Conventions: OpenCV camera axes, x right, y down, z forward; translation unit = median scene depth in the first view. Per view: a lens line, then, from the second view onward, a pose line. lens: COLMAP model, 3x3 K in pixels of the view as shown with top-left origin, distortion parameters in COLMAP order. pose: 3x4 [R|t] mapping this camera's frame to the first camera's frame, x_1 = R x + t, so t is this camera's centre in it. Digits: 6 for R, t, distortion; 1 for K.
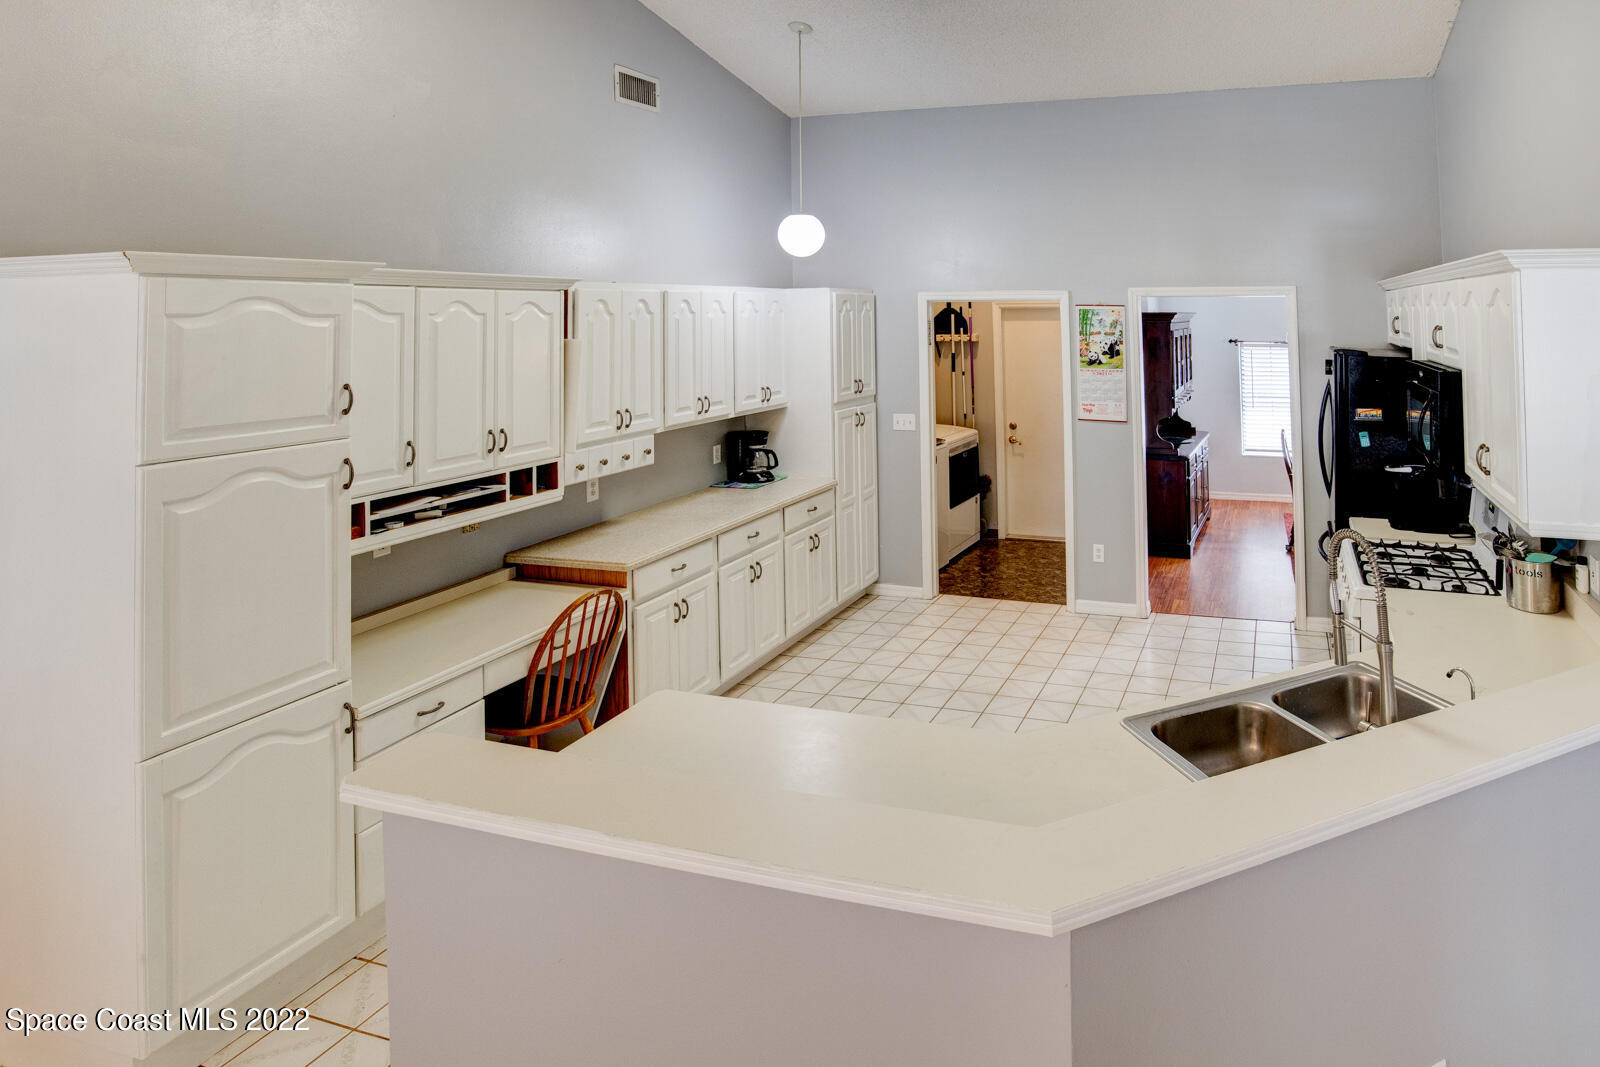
lens RADIAL K [[838.3, 0, 872.3], [0, 838.3, 487.7], [0, 0, 1]] dist [-0.033554, 0.007945]
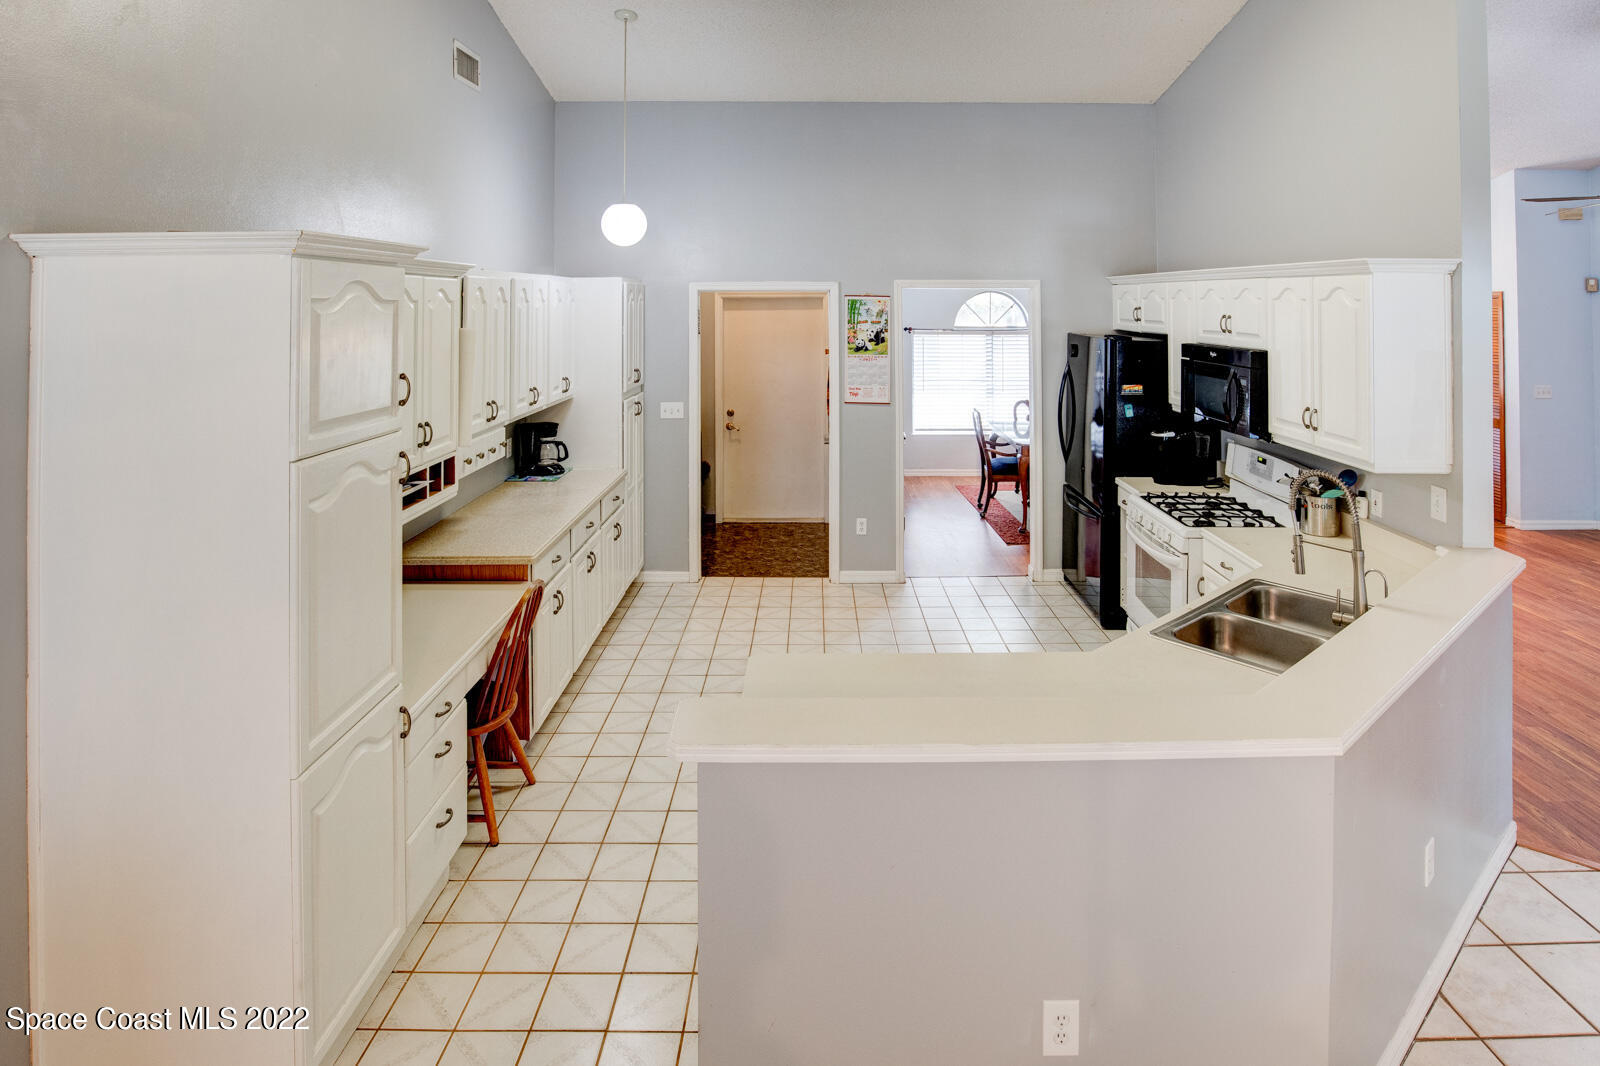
lens RADIAL K [[838.3, 0, 745.8], [0, 838.3, 505.1], [0, 0, 1]] dist [-0.033554, 0.007945]
pose [[0.965660, -0.057044, 0.253469, -0.176265], [0.049076, 0.998085, 0.037655, 0.003340], [-0.255132, -0.023923, 0.966610, -0.012282]]
